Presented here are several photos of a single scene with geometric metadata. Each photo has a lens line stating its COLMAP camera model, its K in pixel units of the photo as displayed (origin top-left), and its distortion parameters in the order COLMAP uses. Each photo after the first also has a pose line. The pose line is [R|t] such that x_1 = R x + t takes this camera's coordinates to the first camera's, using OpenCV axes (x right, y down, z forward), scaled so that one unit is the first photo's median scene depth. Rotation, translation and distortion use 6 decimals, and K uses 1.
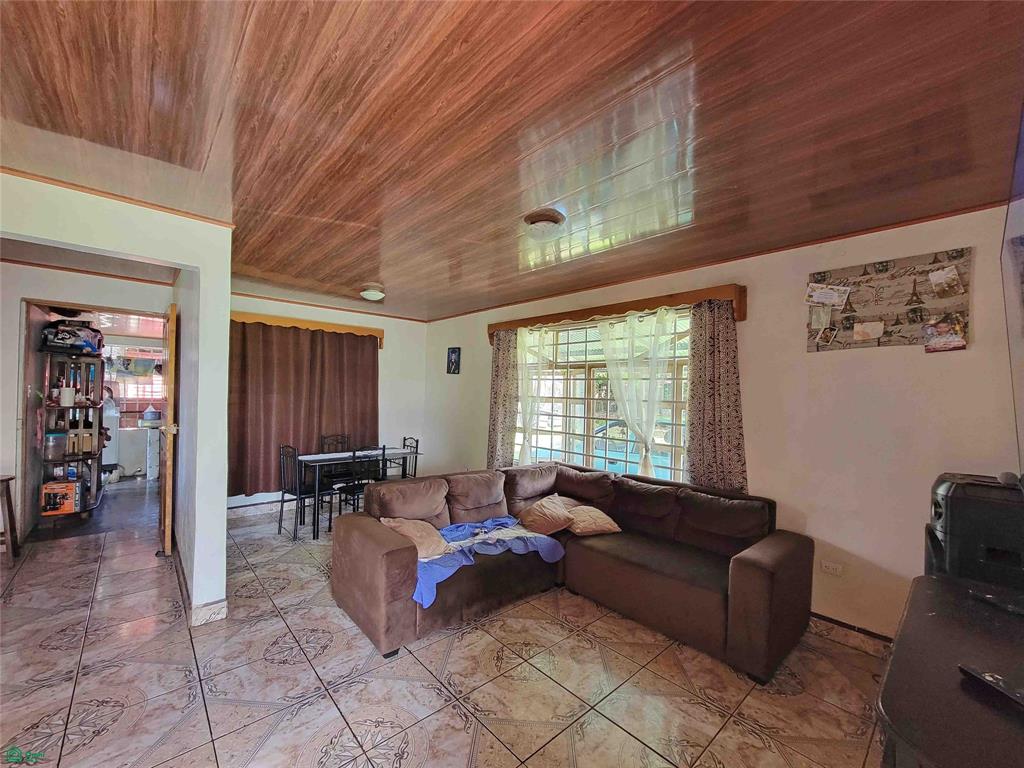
lens RADIAL K [[419.1, 0, 510.8], [0, 419.1, 387.2], [0, 0, 1]] dist [-0.006957, 0.002568]
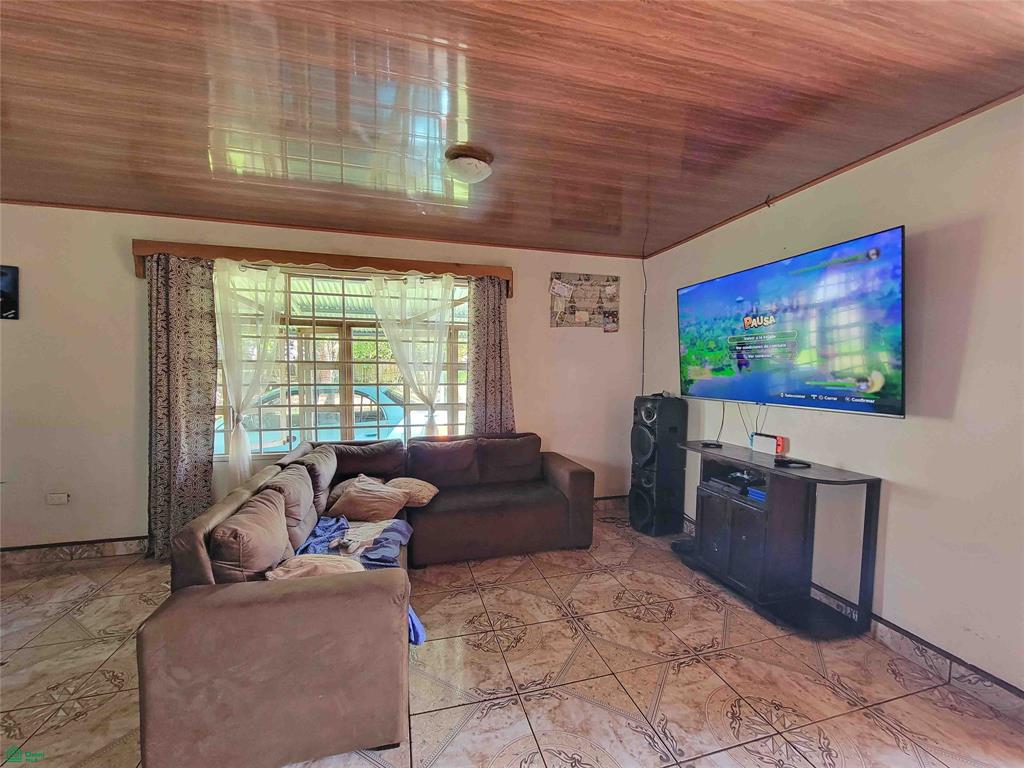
lens RADIAL K [[419.1, 0, 516.9], [0, 419.1, 385.2], [0, 0, 1]] dist [-0.006957, 0.002568]
pose [[0.439306, -0.056679, 0.896548, -0.554048], [-0.007005, 0.997761, 0.066509, 0.018313], [-0.898310, -0.035498, 0.437925, 0.394564]]
